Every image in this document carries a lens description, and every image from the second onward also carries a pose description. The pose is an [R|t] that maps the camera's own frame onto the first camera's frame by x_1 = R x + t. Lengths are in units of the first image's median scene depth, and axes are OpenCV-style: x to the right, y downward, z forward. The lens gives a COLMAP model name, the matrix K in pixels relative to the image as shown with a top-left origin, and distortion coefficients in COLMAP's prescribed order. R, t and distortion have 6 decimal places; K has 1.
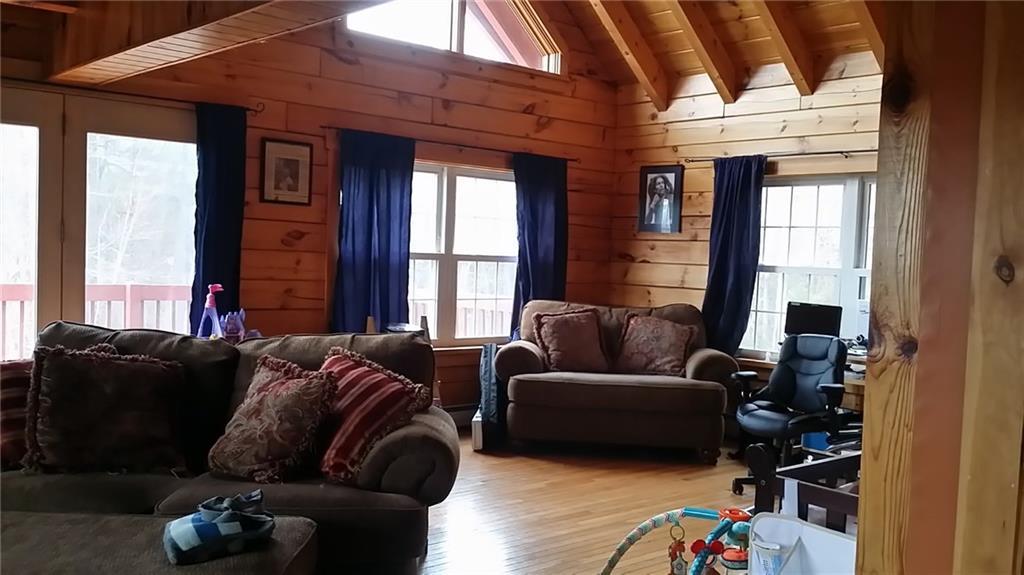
lens RADIAL K [[898.1, 0, 512.0], [0, 898.1, 287.5], [0, 0, 1]] dist [-0.005833, -0.010609]
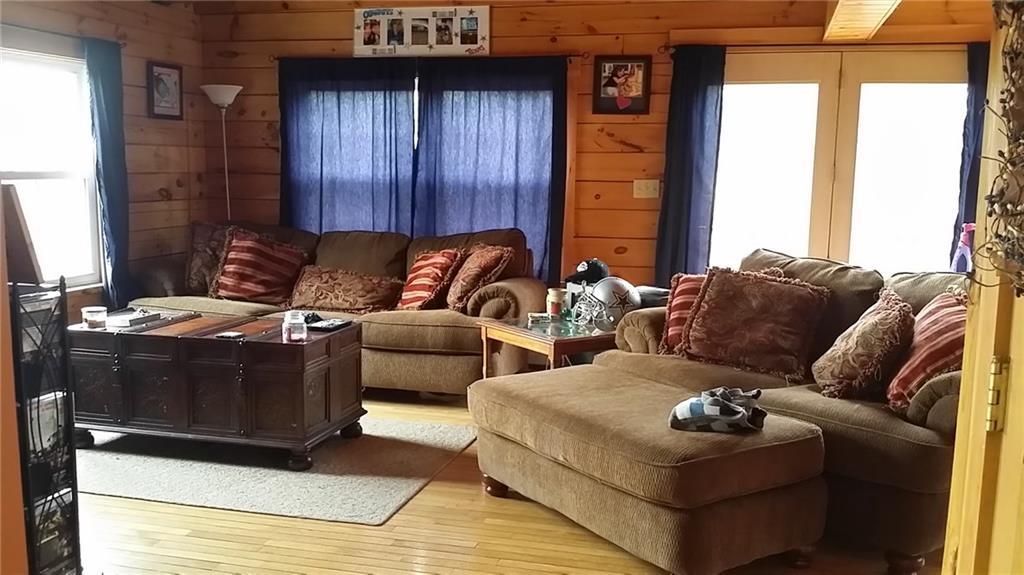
lens RADIAL K [[941.1, 0, 512.0], [0, 941.1, 287.5], [0, 0, 1]] dist [-0.129707, -0.005755]
pose [[0.508078, 0.076305, -0.857925, 0.483115], [-0.020414, 0.996855, 0.076572, 0.001291], [0.861069, -0.021390, 0.508038, 0.071593]]
